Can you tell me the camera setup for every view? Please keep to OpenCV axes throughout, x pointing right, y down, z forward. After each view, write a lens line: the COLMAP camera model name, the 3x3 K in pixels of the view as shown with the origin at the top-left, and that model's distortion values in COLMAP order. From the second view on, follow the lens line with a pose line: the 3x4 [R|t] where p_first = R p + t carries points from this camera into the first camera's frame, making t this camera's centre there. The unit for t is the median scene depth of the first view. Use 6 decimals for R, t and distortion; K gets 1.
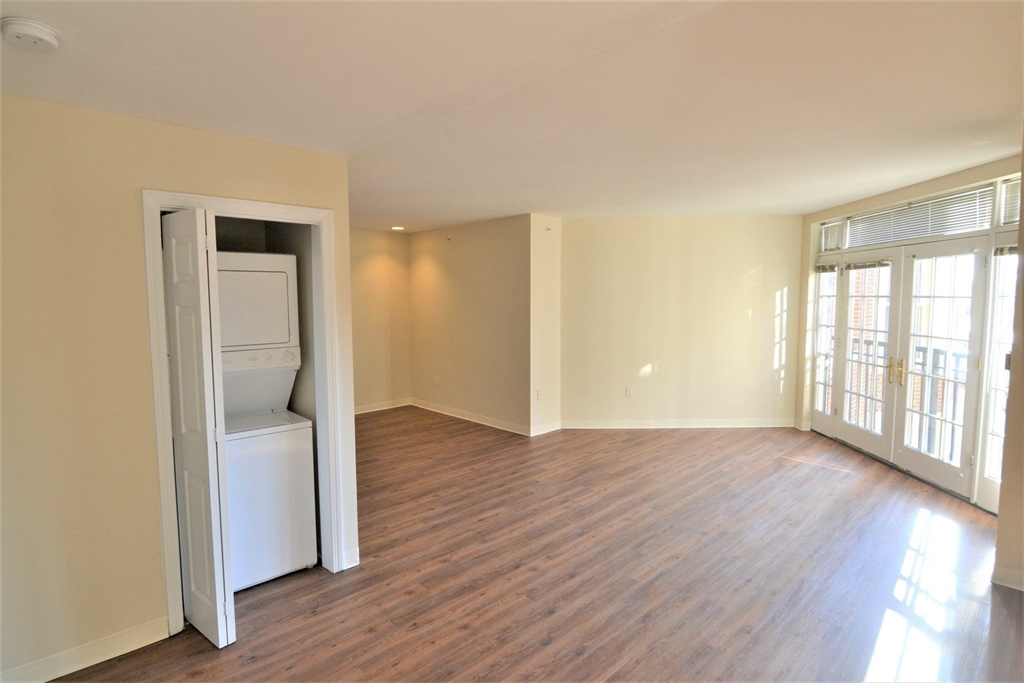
lens RADIAL K [[518.6, 0, 506.7], [0, 518.6, 338.2], [0, 0, 1]] dist [0.000331, -0.015187]
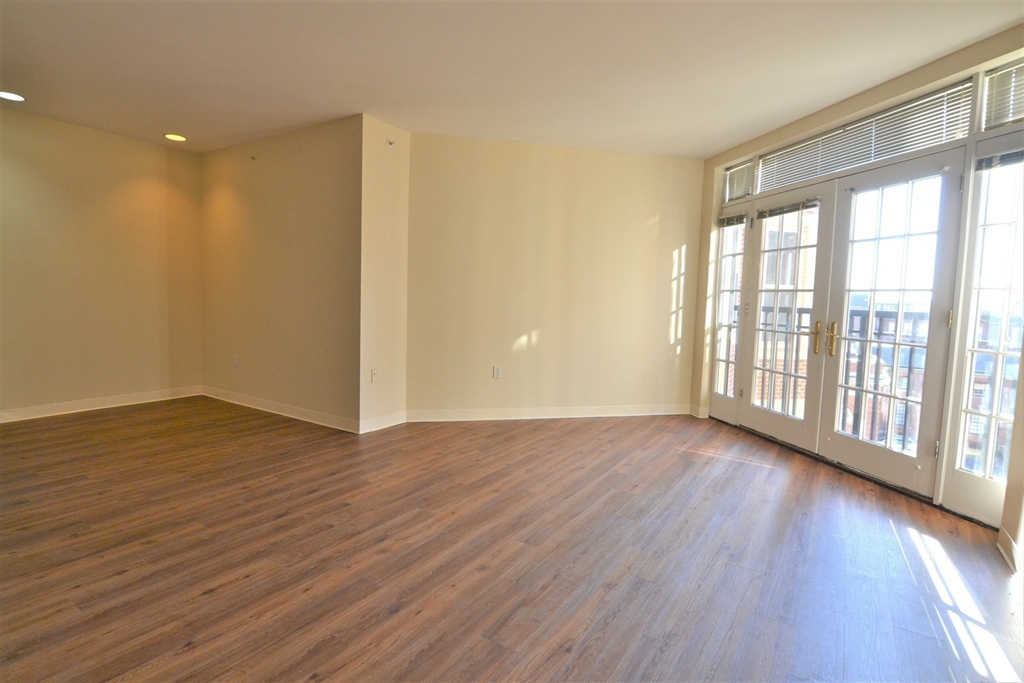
lens RADIAL K [[518.6, 0, 506.7], [0, 518.6, 338.2], [0, 0, 1]] dist [0.000331, -0.015187]
pose [[0.972331, 0.015659, 0.233082, 0.095831], [-0.015865, 0.999874, -0.000988, 0.073528], [-0.233068, -0.002737, 0.972457, 0.344814]]
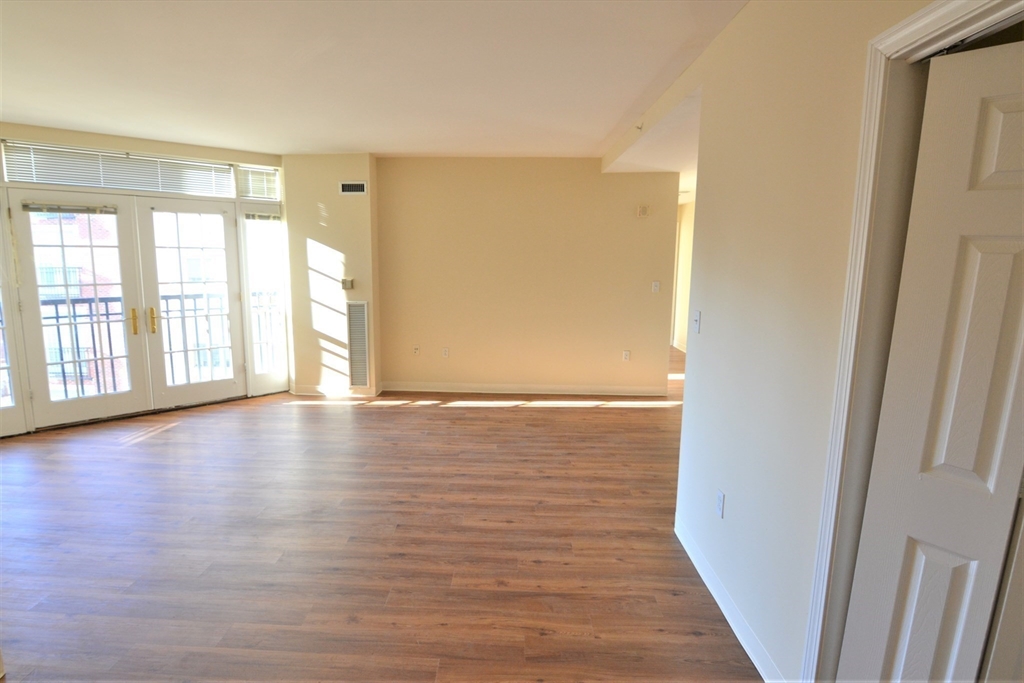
lens RADIAL K [[535.7, 0, 486.8], [0, 535.7, 340.7], [0, 0, 1]] dist [-0.000193, -0.017987]
pose [[-0.698065, -0.108503, 0.707765, -0.474621], [0.054378, 0.977564, 0.203497, -0.076869], [-0.713966, 0.180541, -0.676504, 1.252130]]
